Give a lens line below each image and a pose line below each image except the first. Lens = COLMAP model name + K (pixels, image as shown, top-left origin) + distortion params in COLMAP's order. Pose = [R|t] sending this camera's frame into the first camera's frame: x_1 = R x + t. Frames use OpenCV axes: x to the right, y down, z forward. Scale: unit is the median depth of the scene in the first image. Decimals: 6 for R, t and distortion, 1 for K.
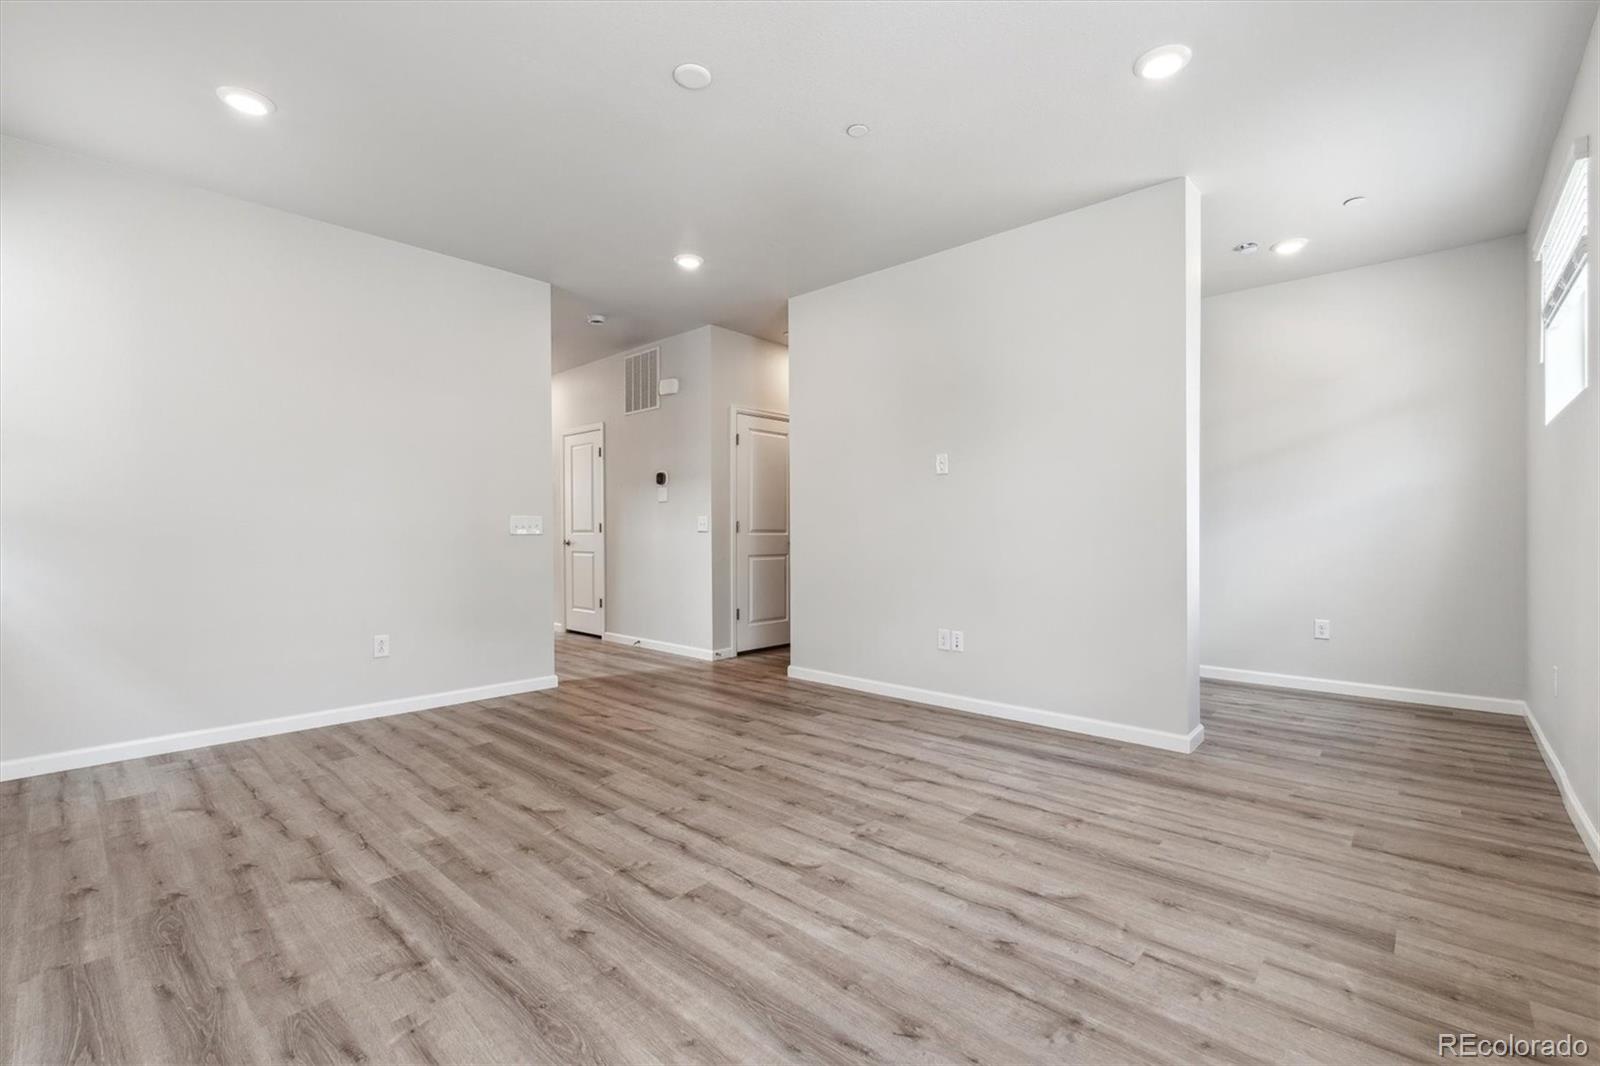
lens RADIAL K [[718.4, 0, 803.3], [0, 718.4, 533.0], [0, 0, 1]] dist [0.013753, -0.000417]
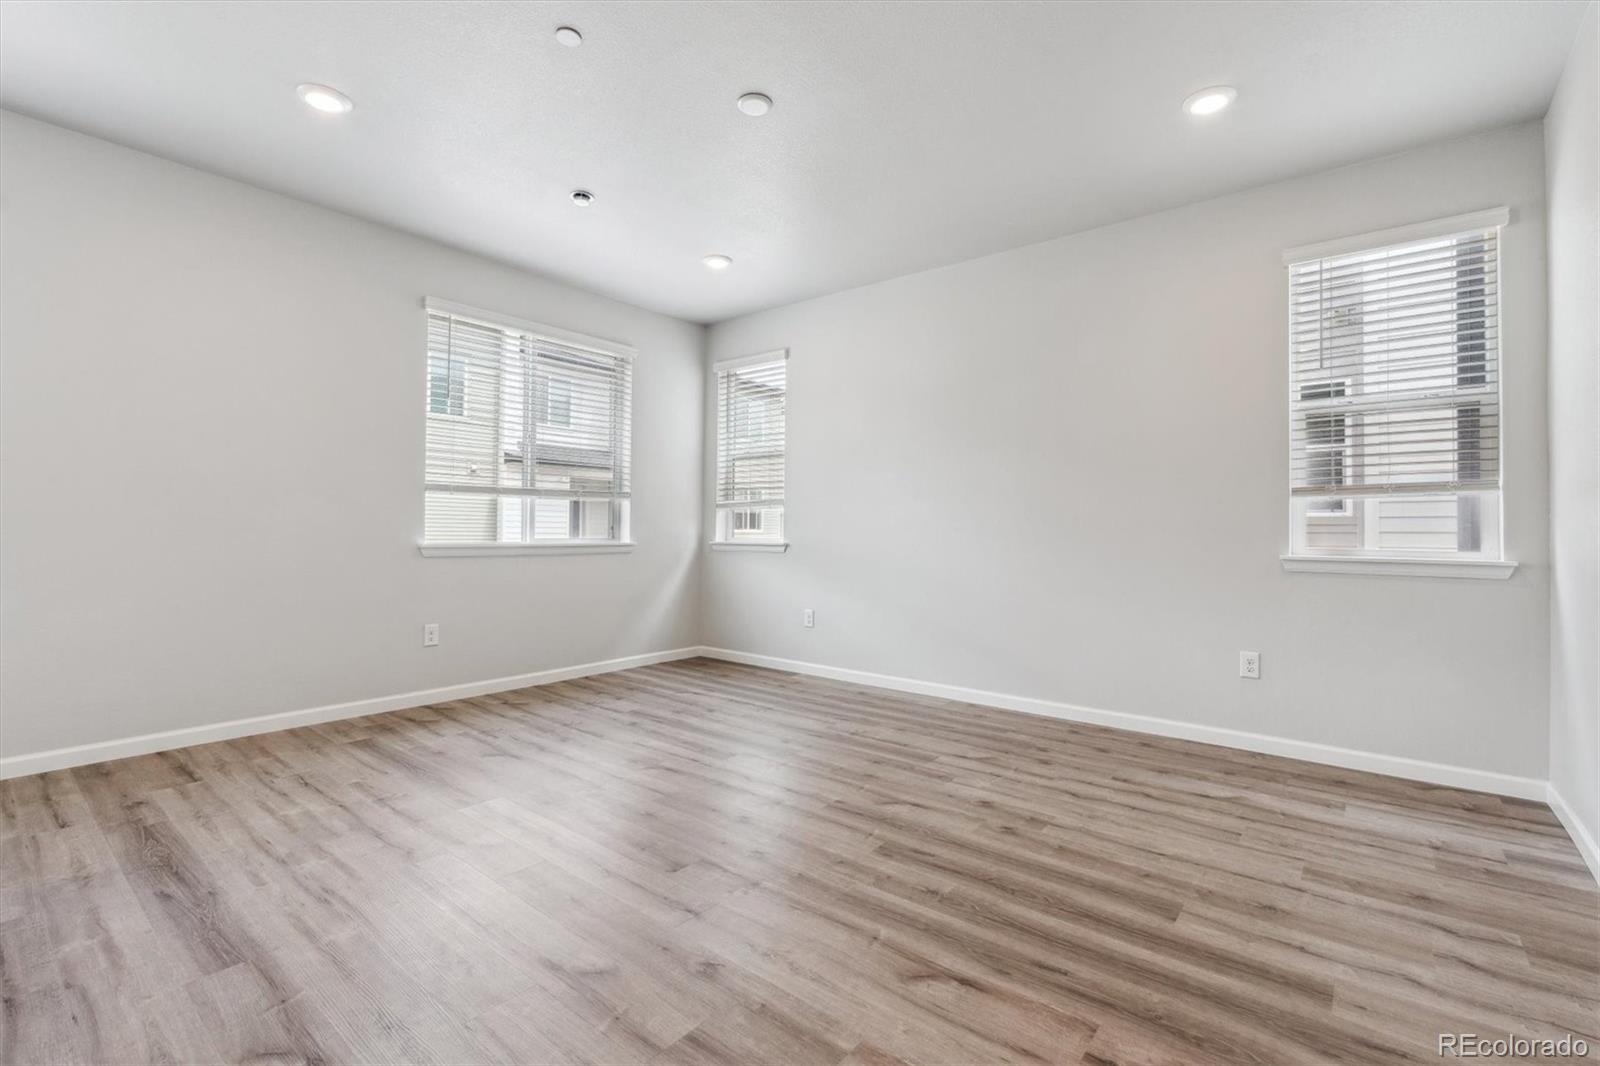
lens RADIAL K [[718.4, 0, 795.7], [0, 718.4, 528.8], [0, 0, 1]] dist [0.013753, -0.000417]
pose [[-0.998569, -0.005241, -0.053217, -0.162742], [-0.005123, 0.999984, -0.002352, 0.001067], [0.053228, -0.002076, -0.998580, 2.022617]]
